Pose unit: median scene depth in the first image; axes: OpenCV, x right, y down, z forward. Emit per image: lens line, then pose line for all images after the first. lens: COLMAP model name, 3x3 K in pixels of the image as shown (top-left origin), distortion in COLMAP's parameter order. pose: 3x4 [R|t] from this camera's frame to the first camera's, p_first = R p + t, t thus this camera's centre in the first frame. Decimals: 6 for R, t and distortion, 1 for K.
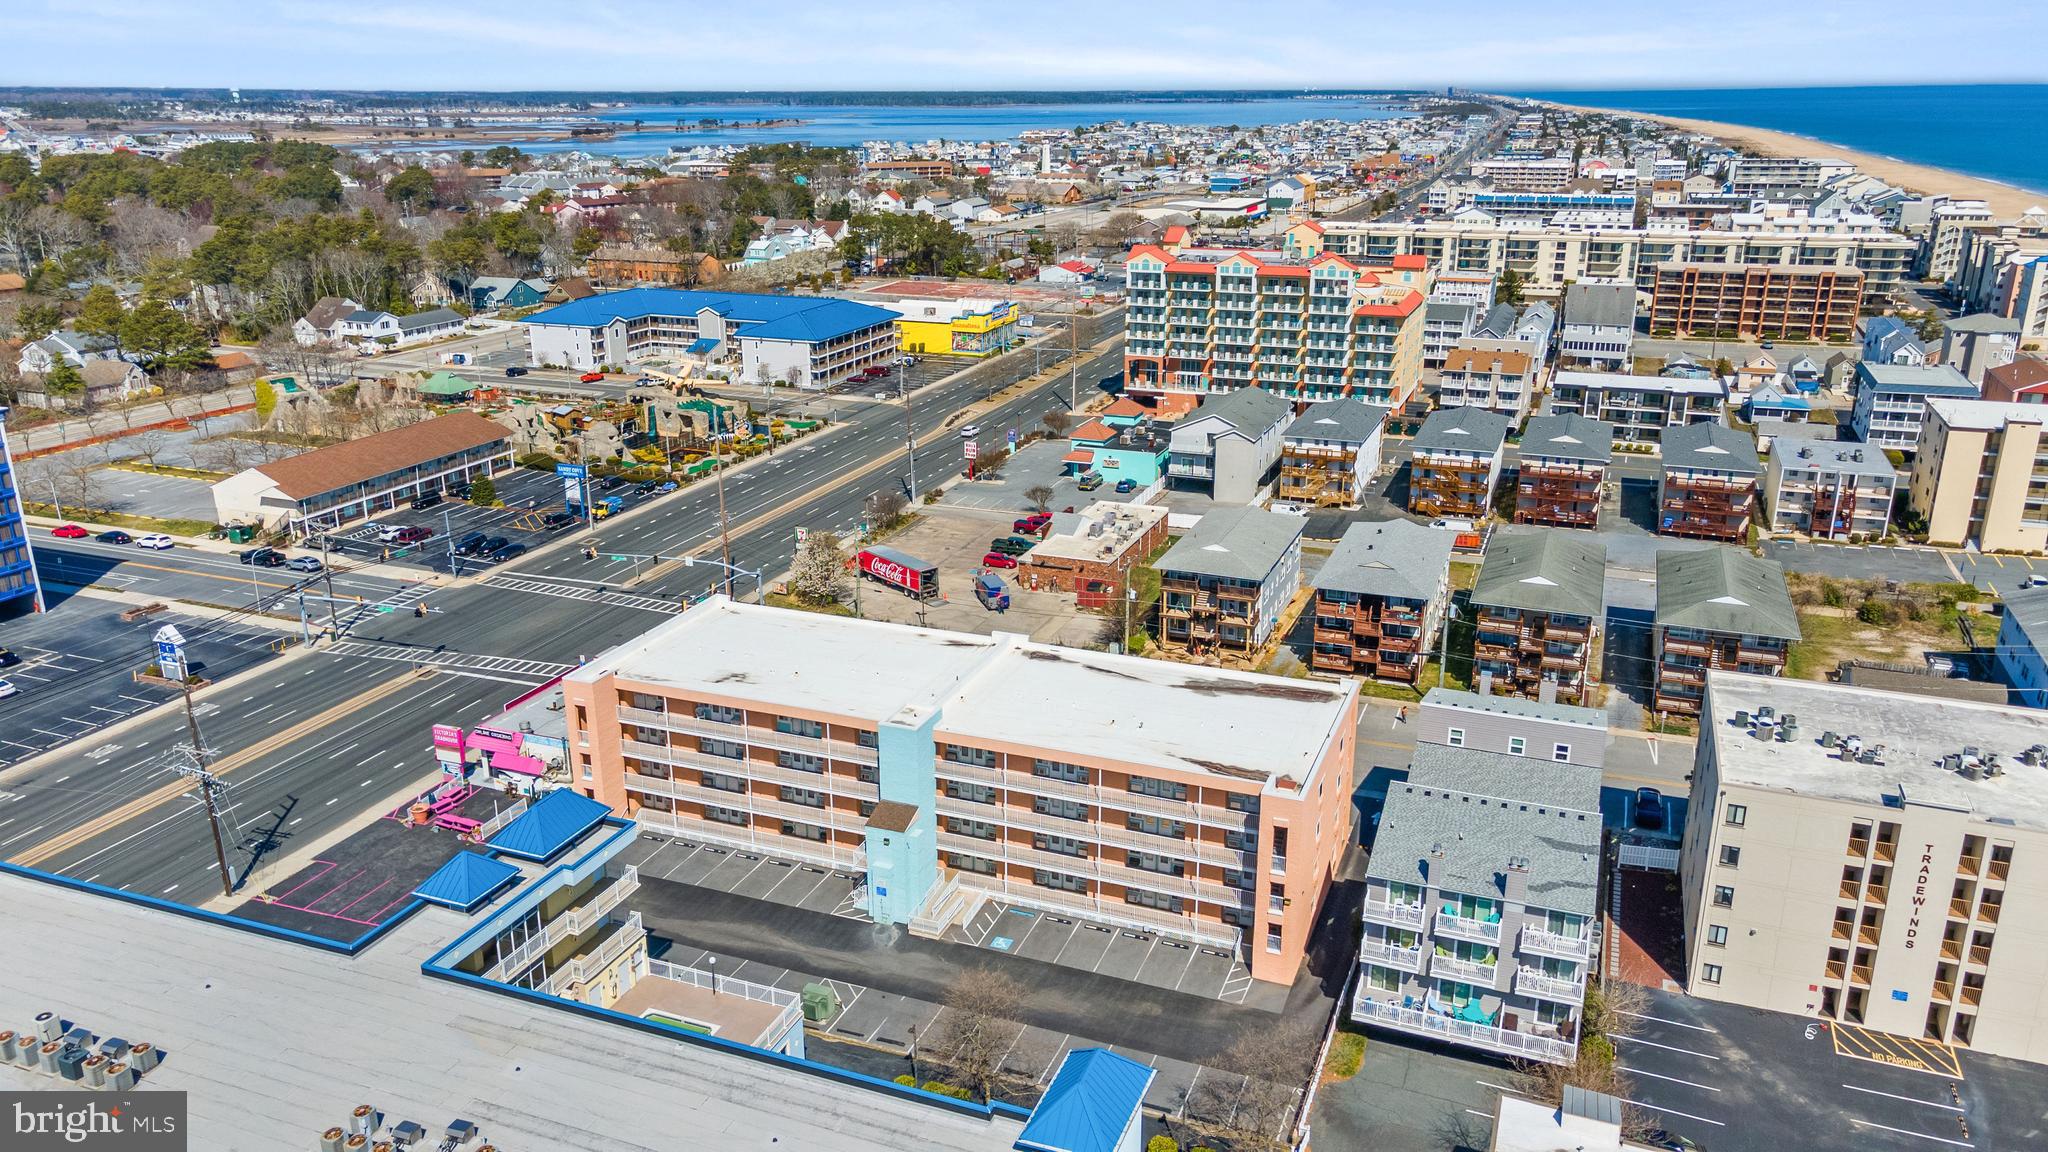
lens RADIAL K [[1481.3, 0, 998.0], [0, 1481.3, 583.3], [0, 0, 1]] dist [0.030819, -0.001479]
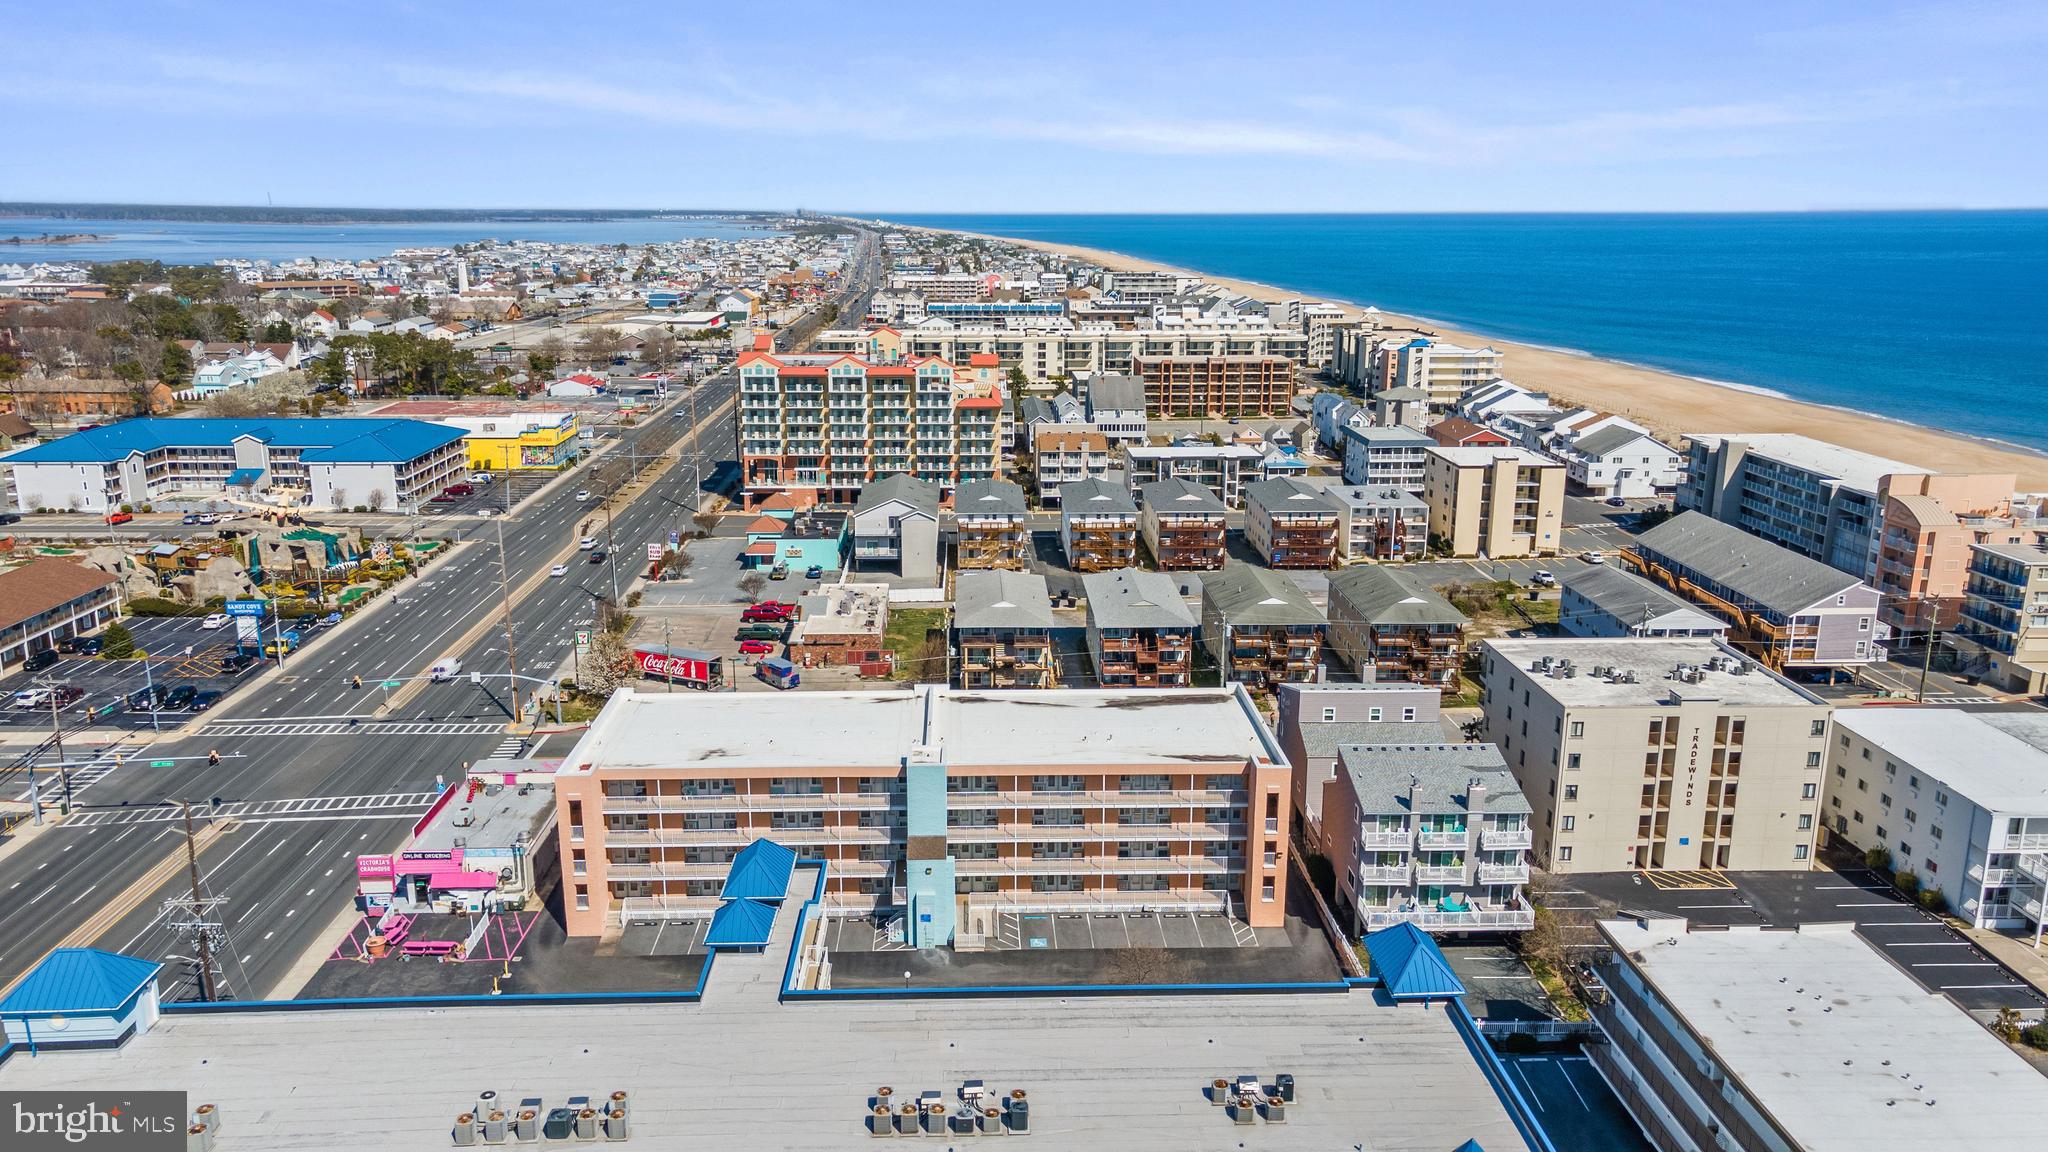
lens RADIAL K [[1481.3, 0, 998.0], [0, 1481.3, 583.3], [0, 0, 1]] dist [0.030819, -0.001479]
pose [[0.916953, -0.091962, 0.388253, -0.175133], [0.120522, 0.991461, -0.049803, 0.009220], [-0.380357, 0.092460, 0.920206, -0.022346]]
